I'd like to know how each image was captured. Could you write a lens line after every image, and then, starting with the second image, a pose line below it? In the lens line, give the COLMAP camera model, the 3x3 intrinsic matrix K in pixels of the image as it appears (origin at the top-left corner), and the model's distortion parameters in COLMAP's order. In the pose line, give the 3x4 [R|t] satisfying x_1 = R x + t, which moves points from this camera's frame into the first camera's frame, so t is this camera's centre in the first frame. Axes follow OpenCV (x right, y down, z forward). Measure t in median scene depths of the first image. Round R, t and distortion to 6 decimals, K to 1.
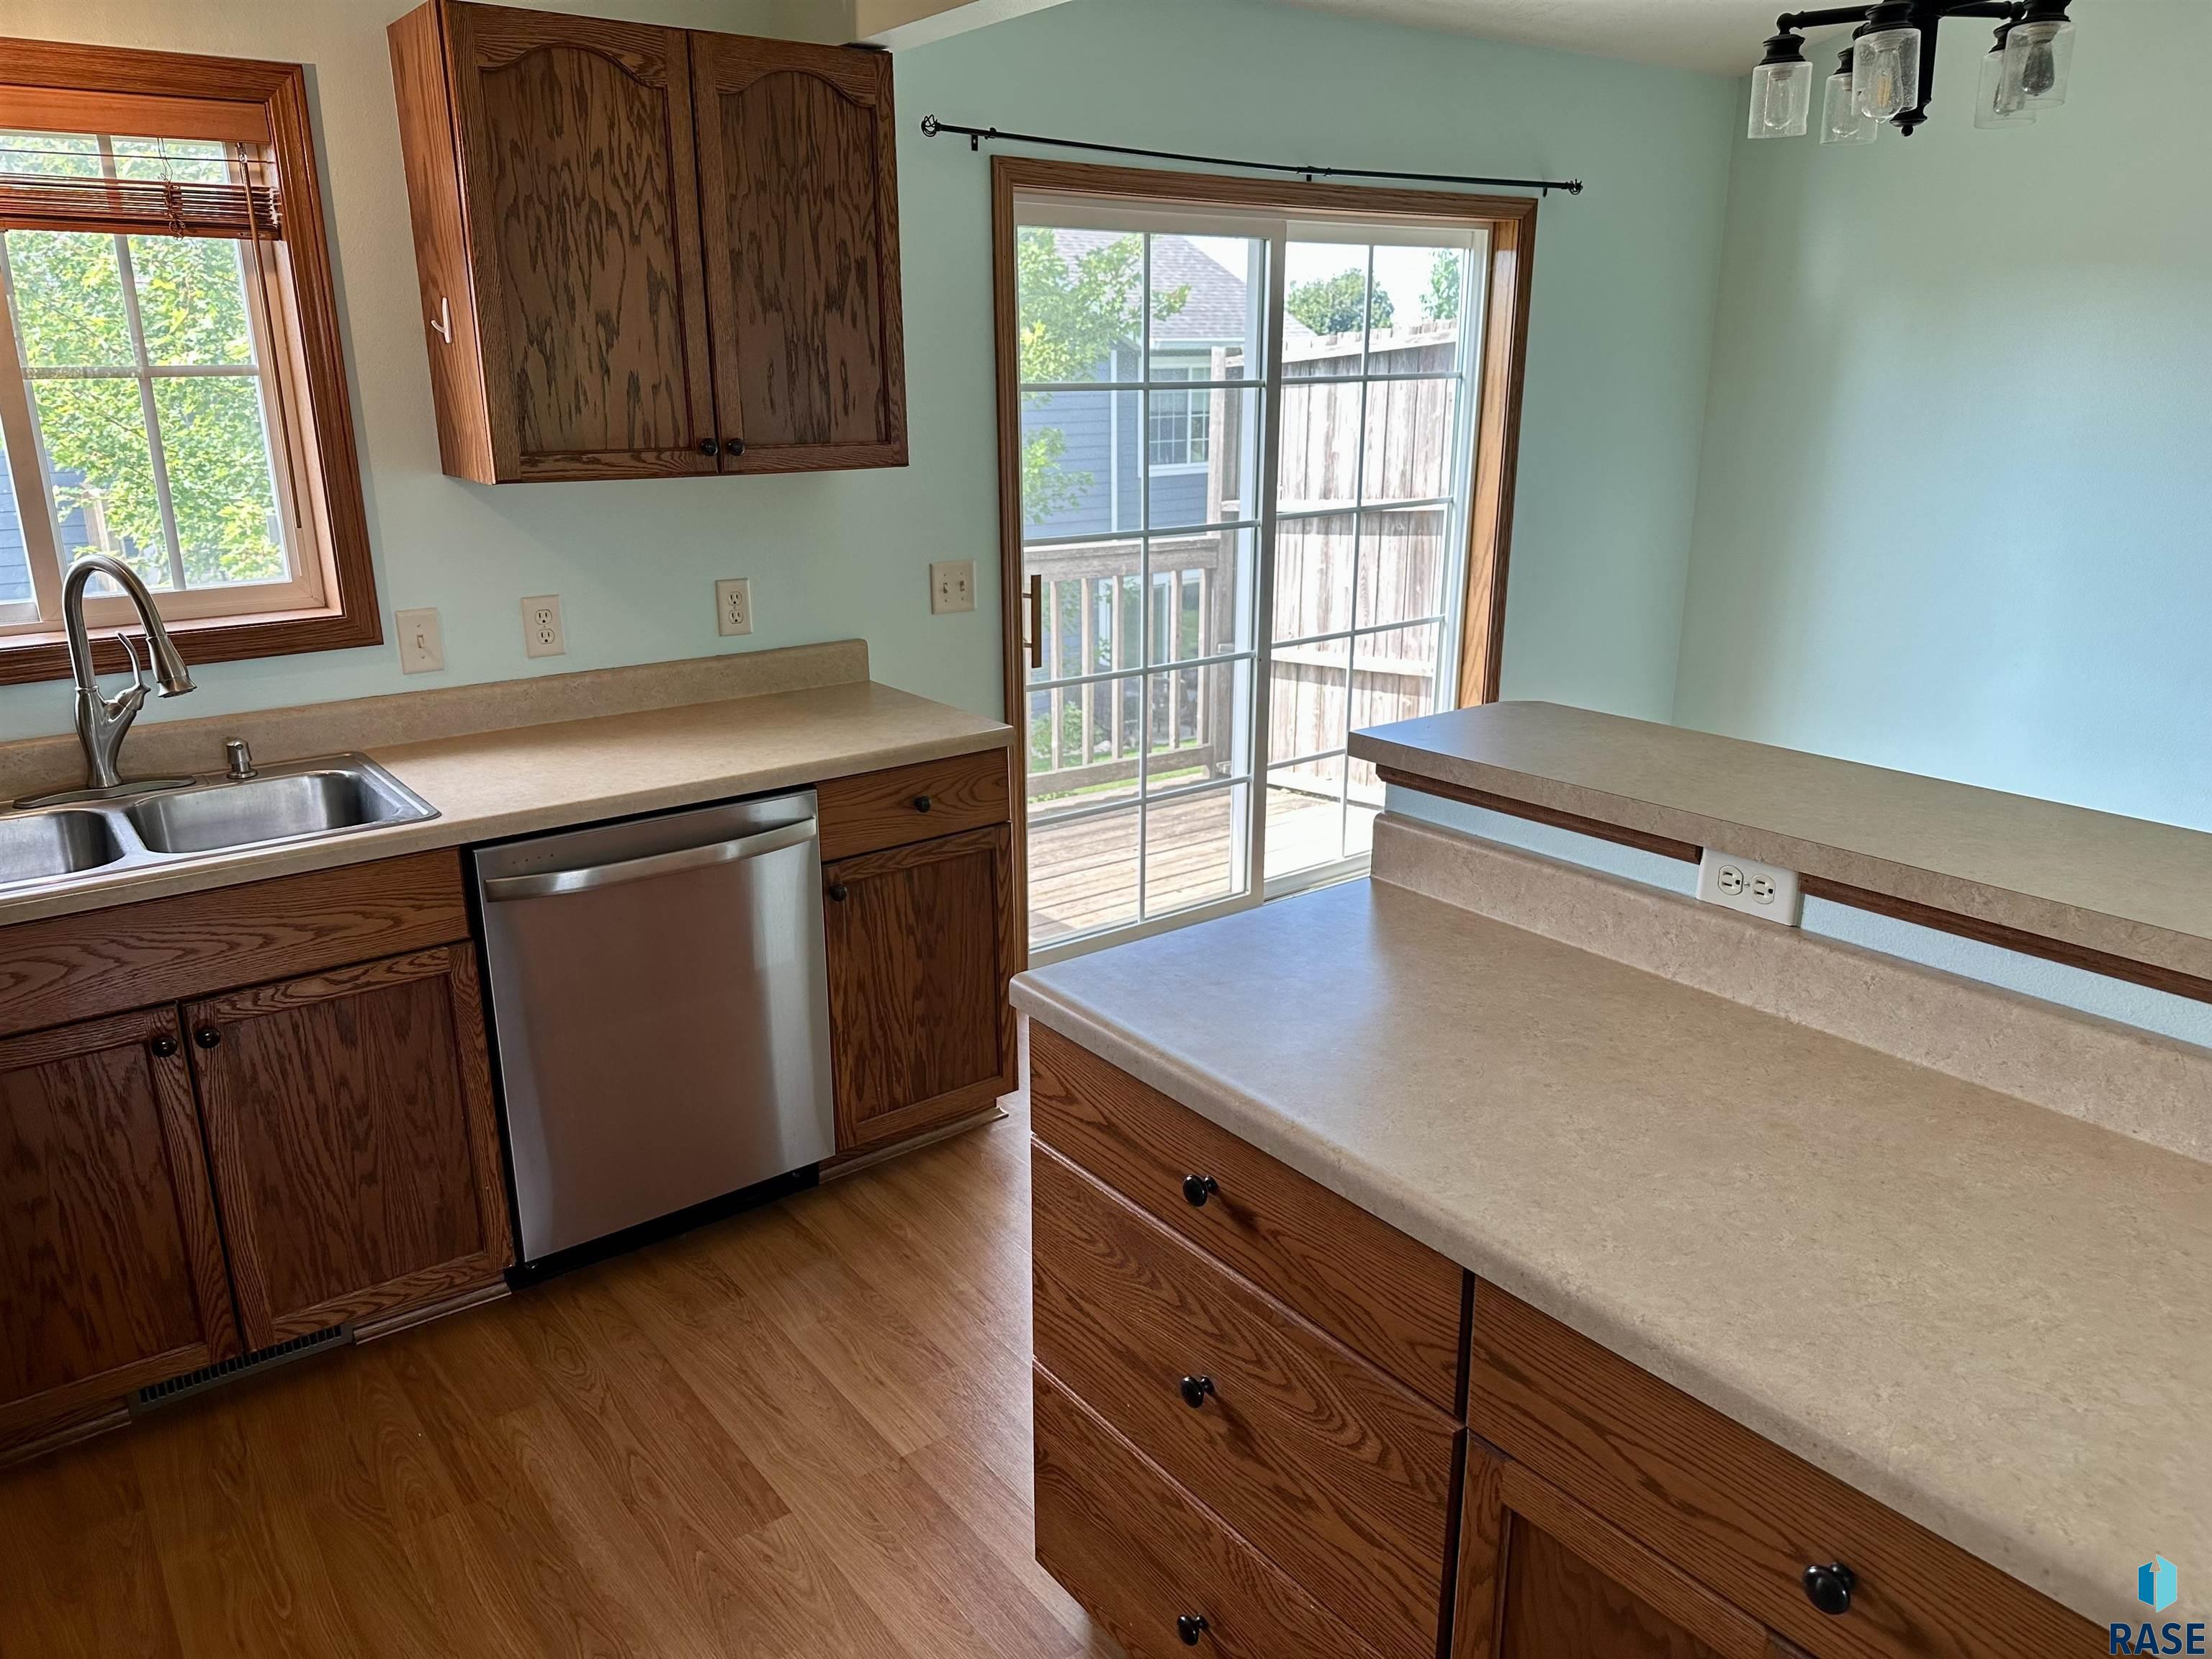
lens RADIAL K [[1564.5, 0, 1106.0], [0, 1564.5, 829.5], [0, 0, 1]] dist [0.022343, -0.002735]
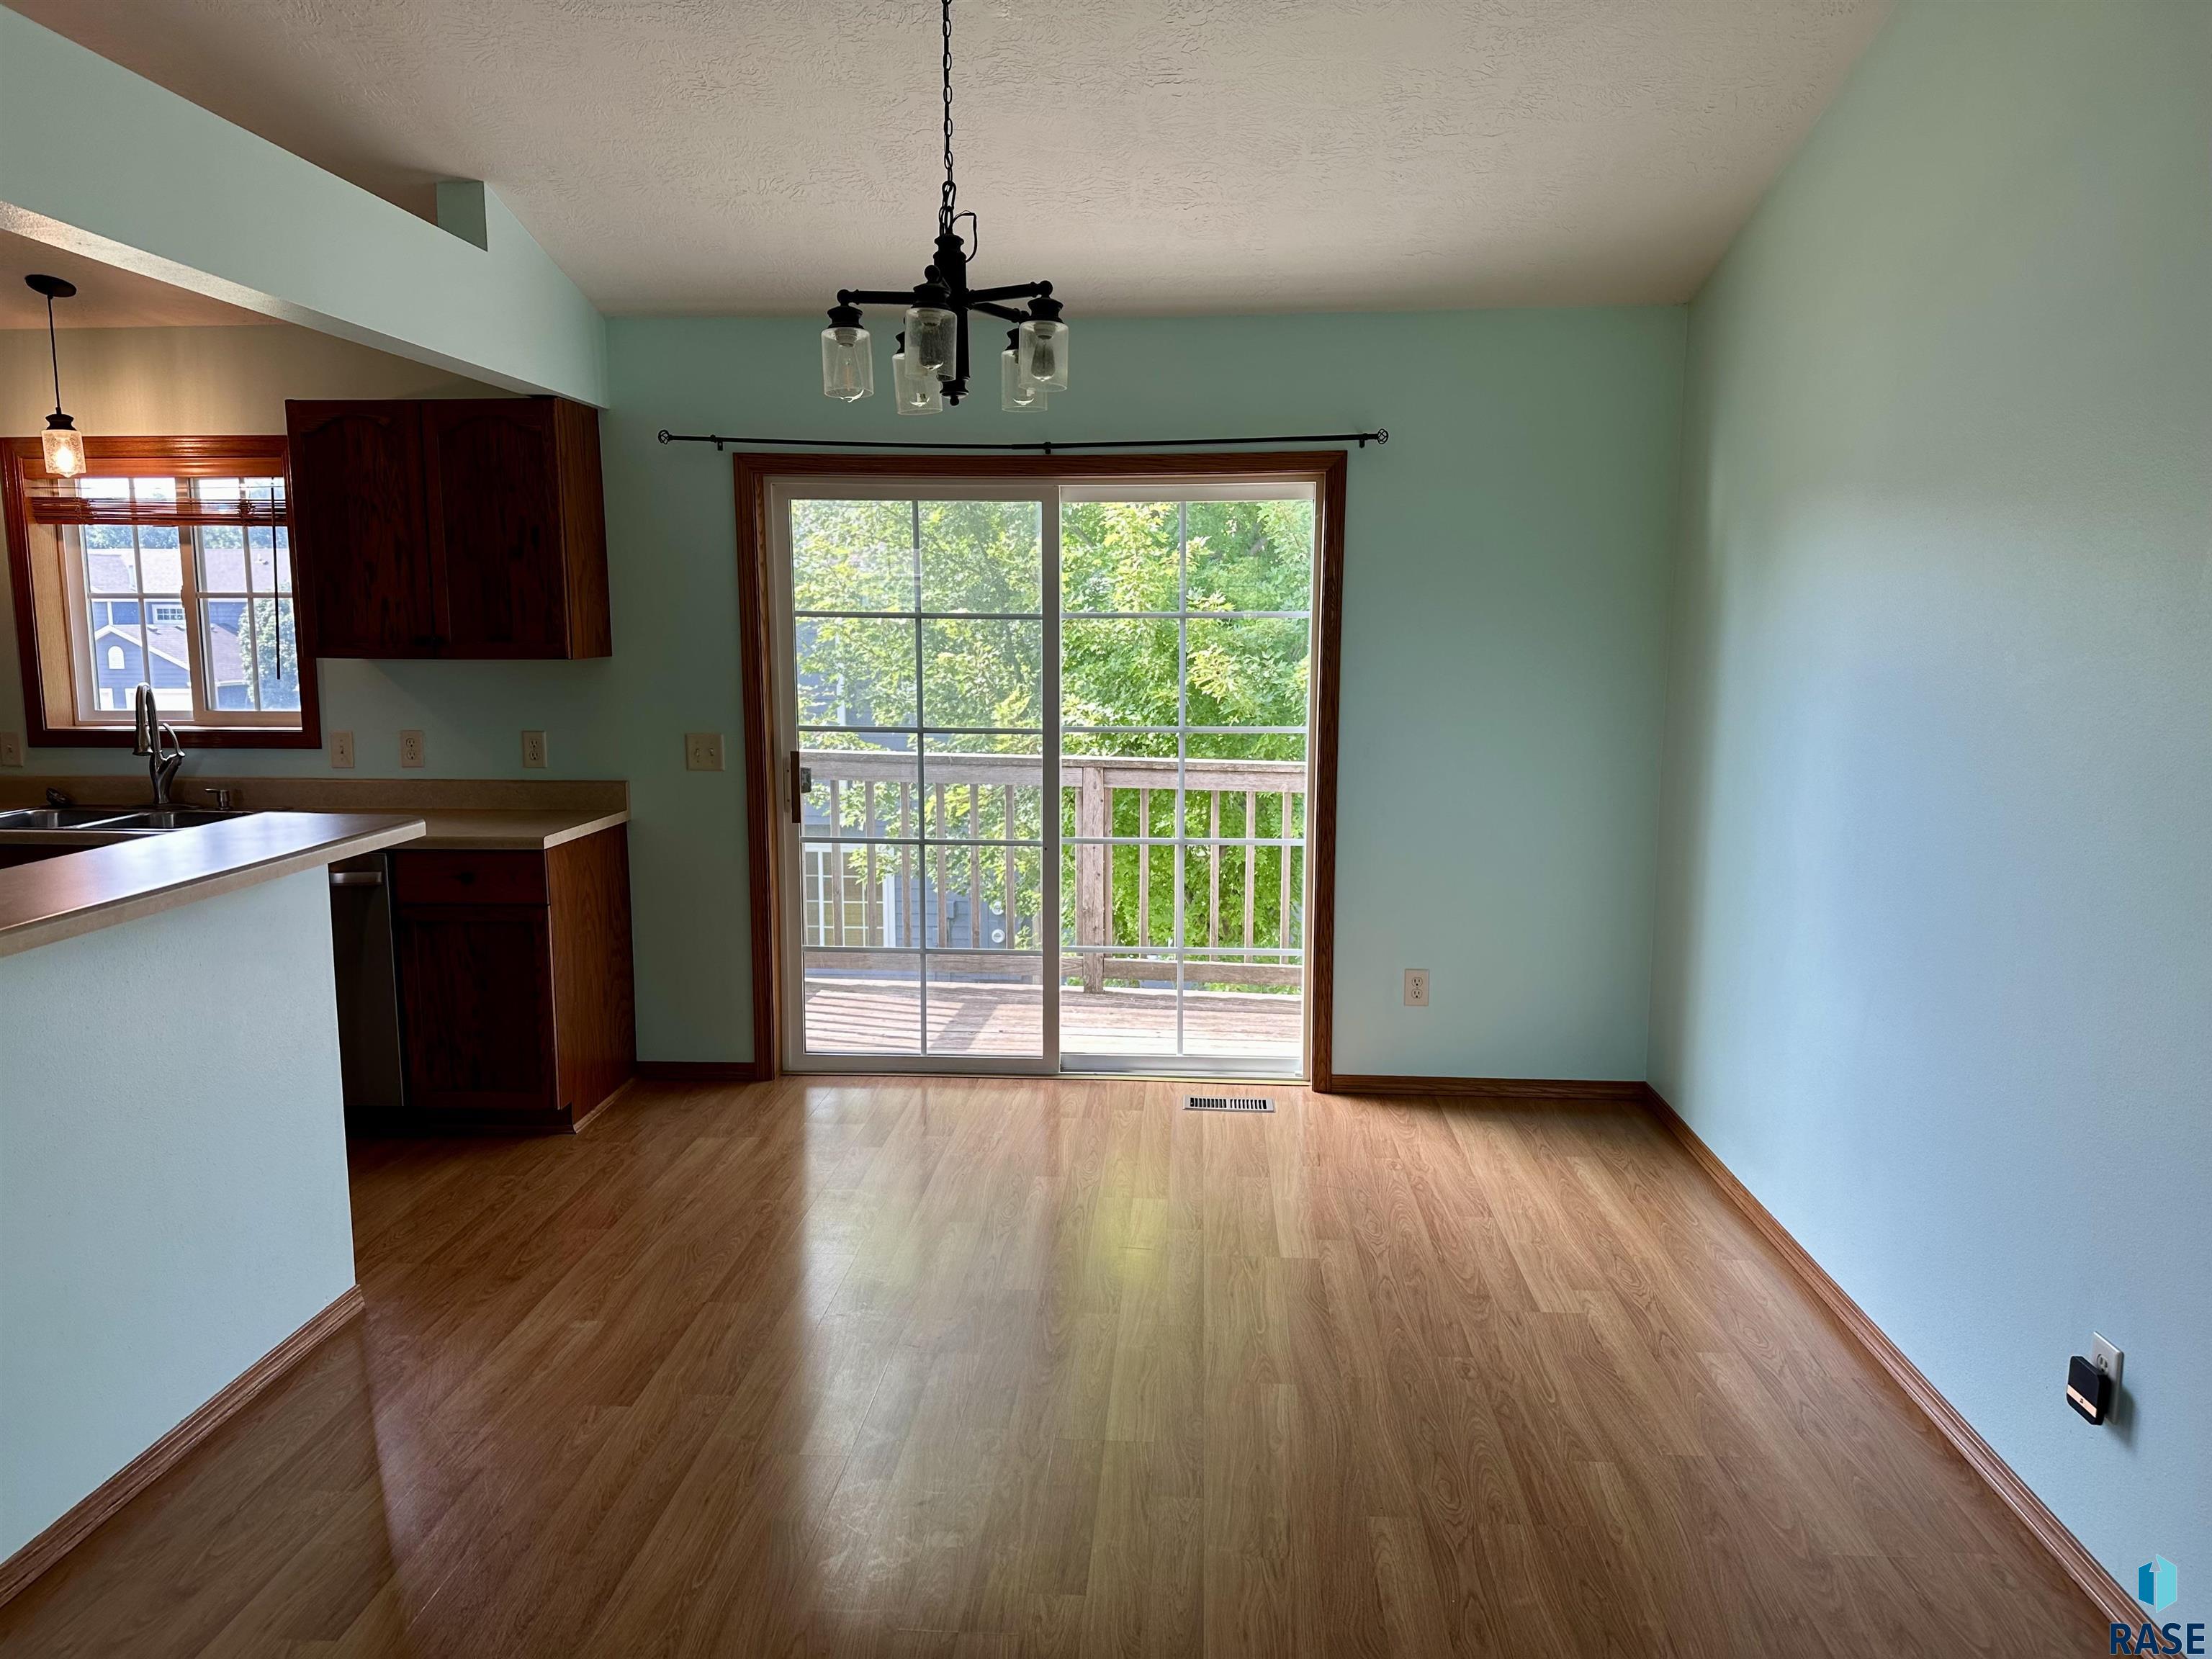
lens RADIAL K [[1513.1, 0, 1101.5], [0, 1513.1, 787.0], [0, 0, 1]] dist [0.065924, 0.000095]
pose [[0.749682, 0.084704, -0.656355, 1.116300], [-0.197314, 0.975277, -0.099508, -0.067714], [0.631699, 0.204107, 0.747861, 0.250516]]
